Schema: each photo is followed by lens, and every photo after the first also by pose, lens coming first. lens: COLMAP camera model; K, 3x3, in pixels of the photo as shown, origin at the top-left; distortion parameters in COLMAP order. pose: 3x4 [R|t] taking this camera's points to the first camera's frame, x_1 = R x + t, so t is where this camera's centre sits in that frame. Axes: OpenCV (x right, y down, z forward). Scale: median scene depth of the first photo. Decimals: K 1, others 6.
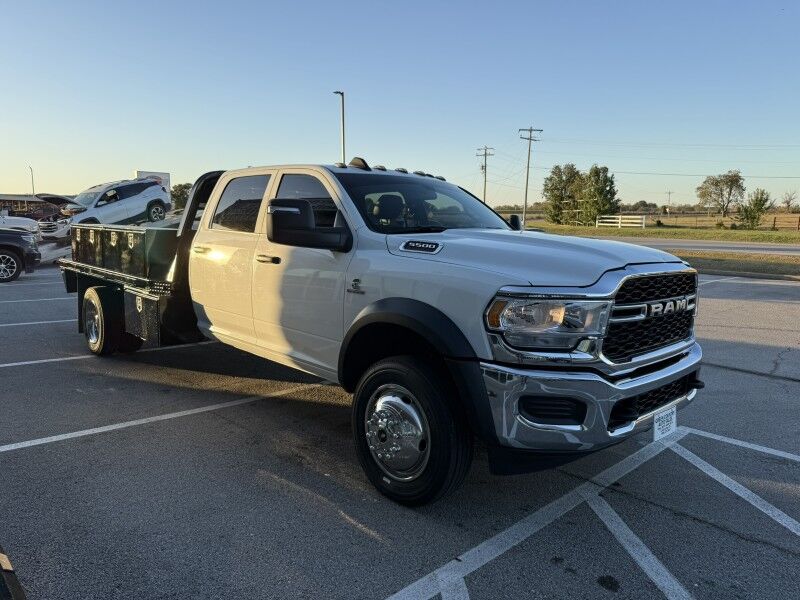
lens RADIAL K [[568.4, 0, 389.4], [0, 568.4, 294.5], [0, 0, 1]] dist [0.013115, -0.033389]
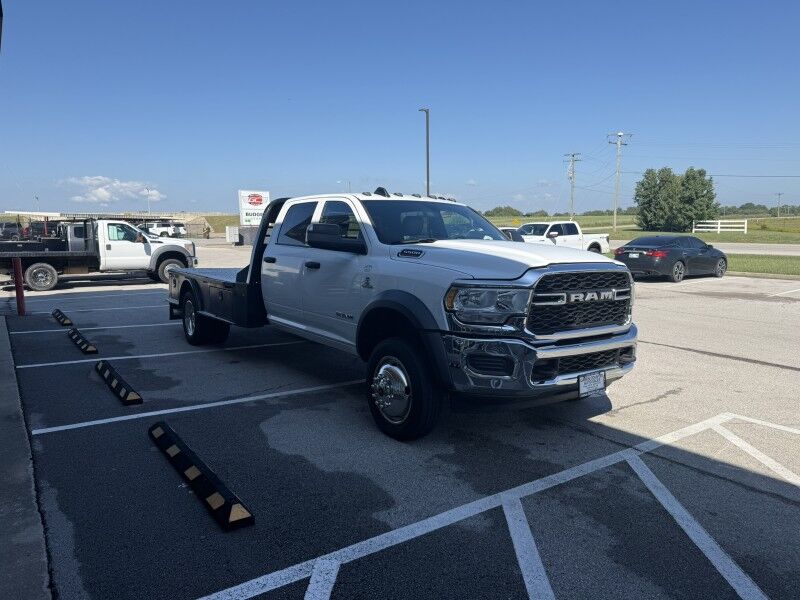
lens RADIAL K [[568.4, 0, 402.3], [0, 568.4, 301.0], [0, 0, 1]] dist [0.013115, -0.033389]
pose [[0.989505, -0.002824, -0.144473, 0.227623], [0.002070, 0.999983, -0.005368, 0.037808], [0.144486, 0.005013, 0.989494, -0.356821]]
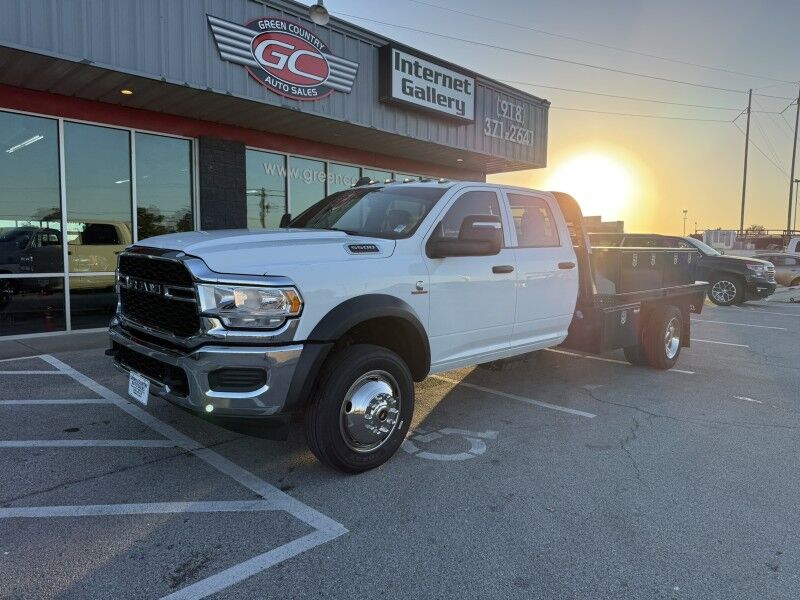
lens RADIAL K [[568.4, 0, 391.7], [0, 568.4, 301.1], [0, 0, 1]] dist [0.013115, -0.033389]
pose [[0.028039, 0.086361, -0.995869, 2.819291], [-0.148326, 0.985592, 0.081293, -0.184550], [0.988541, 0.145433, 0.040445, 2.501831]]
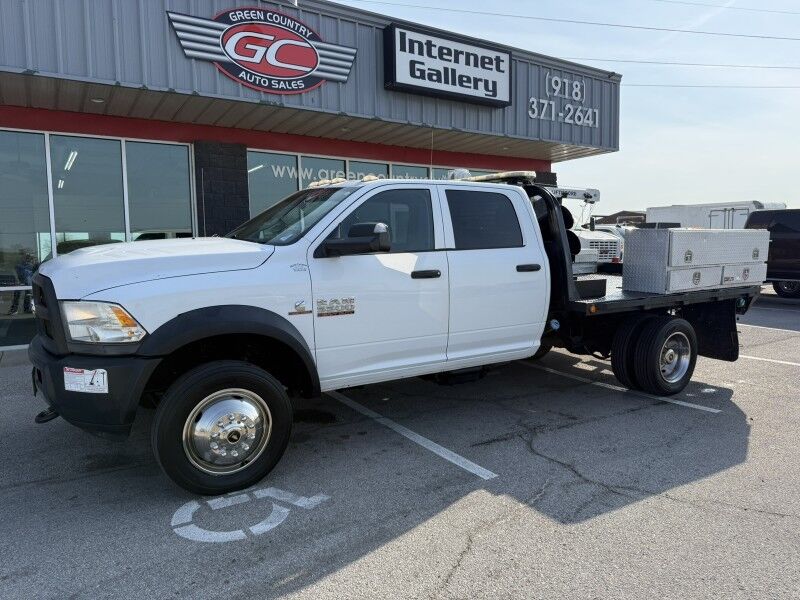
lens RADIAL K [[568.4, 0, 402.6], [0, 568.4, 296.4], [0, 0, 1]] dist [0.013115, -0.033389]
pose [[-0.198942, 0.076795, -0.976998, 2.175277], [-0.117417, 0.987876, 0.101559, -0.342571], [0.972952, 0.134920, -0.187513, 3.561856]]
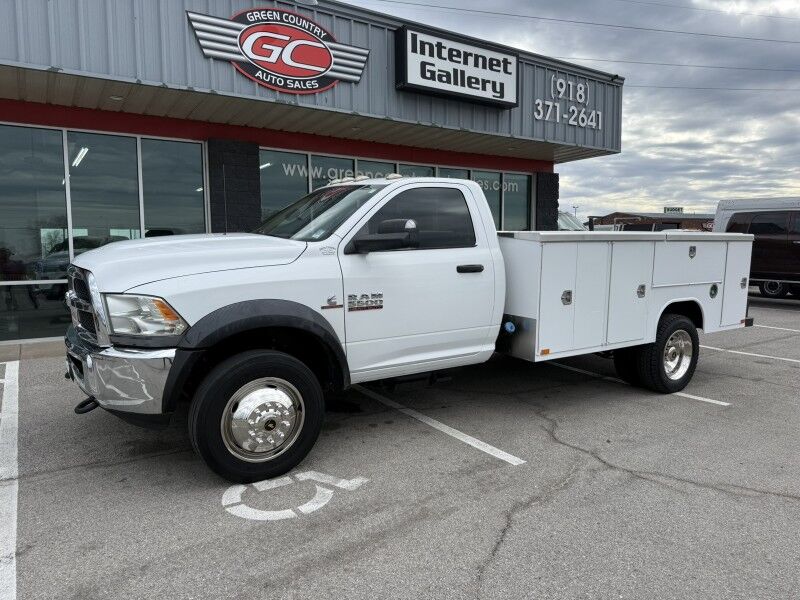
lens RADIAL K [[568.4, 0, 398.6], [0, 568.4, 299.0], [0, 0, 1]] dist [0.013115, -0.033389]
pose [[-0.190863, 0.081577, -0.978221, 2.297464], [-0.126462, 0.986193, 0.106916, -0.319182], [0.973436, 0.144114, -0.177912, 3.437185]]
